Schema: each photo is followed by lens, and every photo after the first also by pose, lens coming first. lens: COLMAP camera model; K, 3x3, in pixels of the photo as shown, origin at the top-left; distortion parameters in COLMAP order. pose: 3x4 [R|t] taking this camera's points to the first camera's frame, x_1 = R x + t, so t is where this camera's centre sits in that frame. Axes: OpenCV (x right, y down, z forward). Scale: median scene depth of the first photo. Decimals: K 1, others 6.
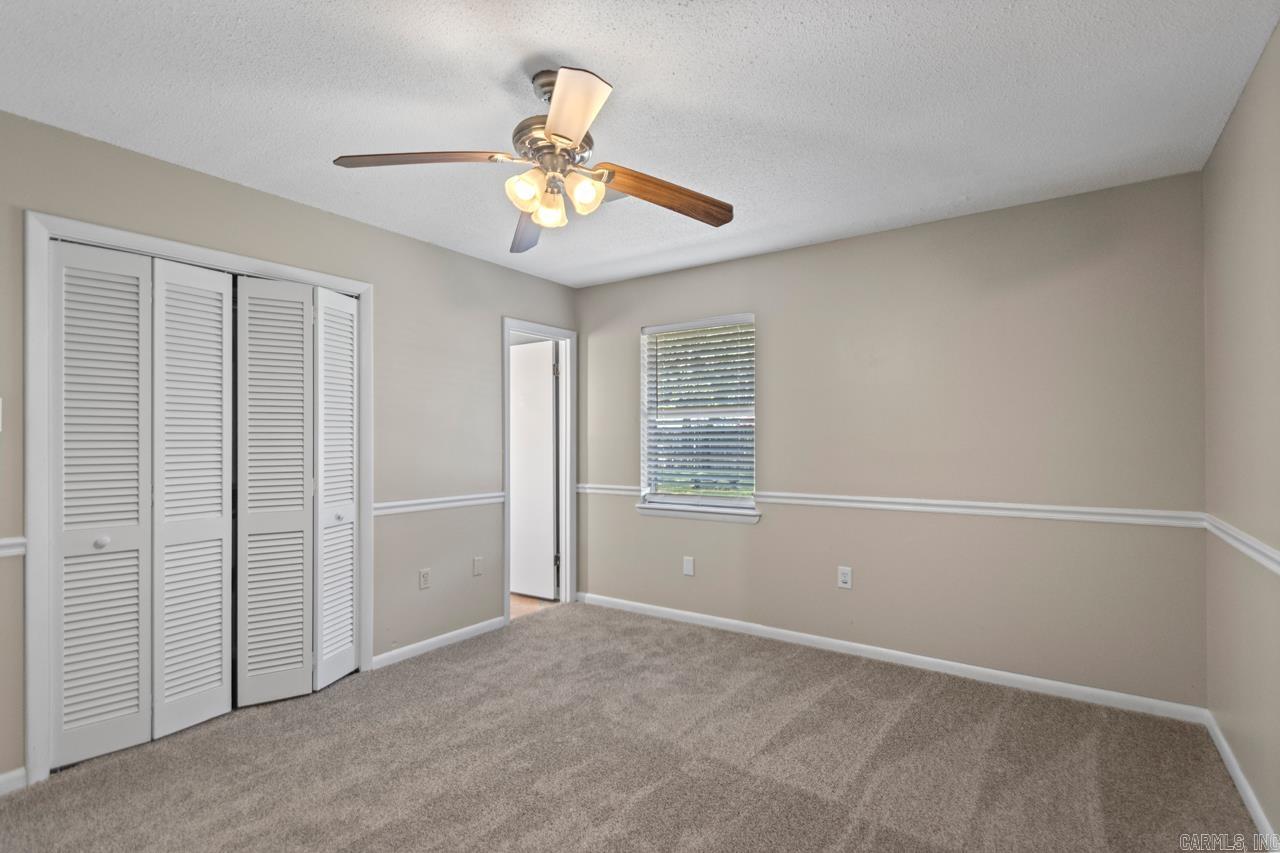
lens RADIAL K [[608.0, 0, 660.3], [0, 608.0, 426.3], [0, 0, 1]] dist [0.007940, -0.000947]
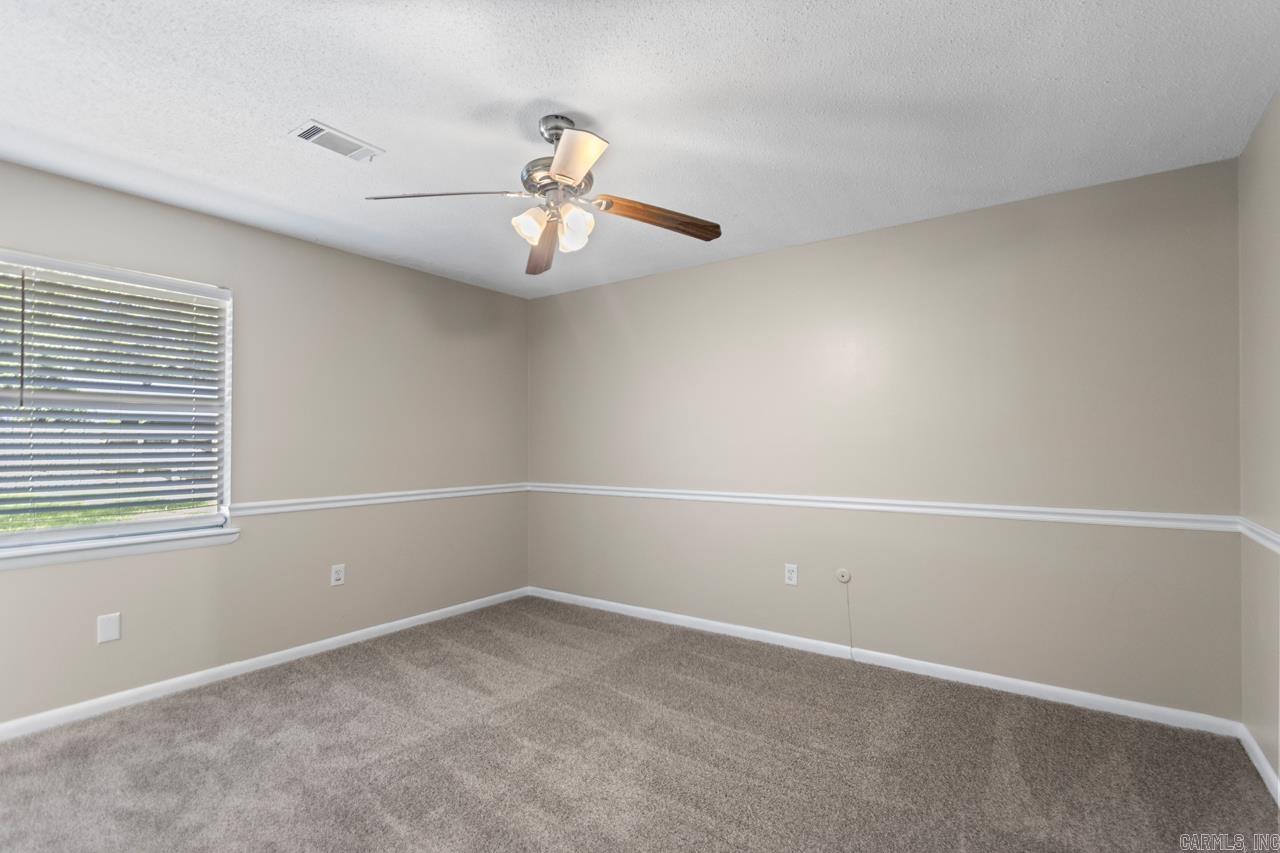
lens RADIAL K [[608.0, 0, 660.3], [0, 608.0, 426.3], [0, 0, 1]] dist [0.007940, -0.000947]
pose [[-0.006447, 0.026344, 0.999632, -0.807277], [-0.030697, 0.999177, -0.026530, 0.004544], [-0.999508, -0.030856, -0.005633, 0.495851]]
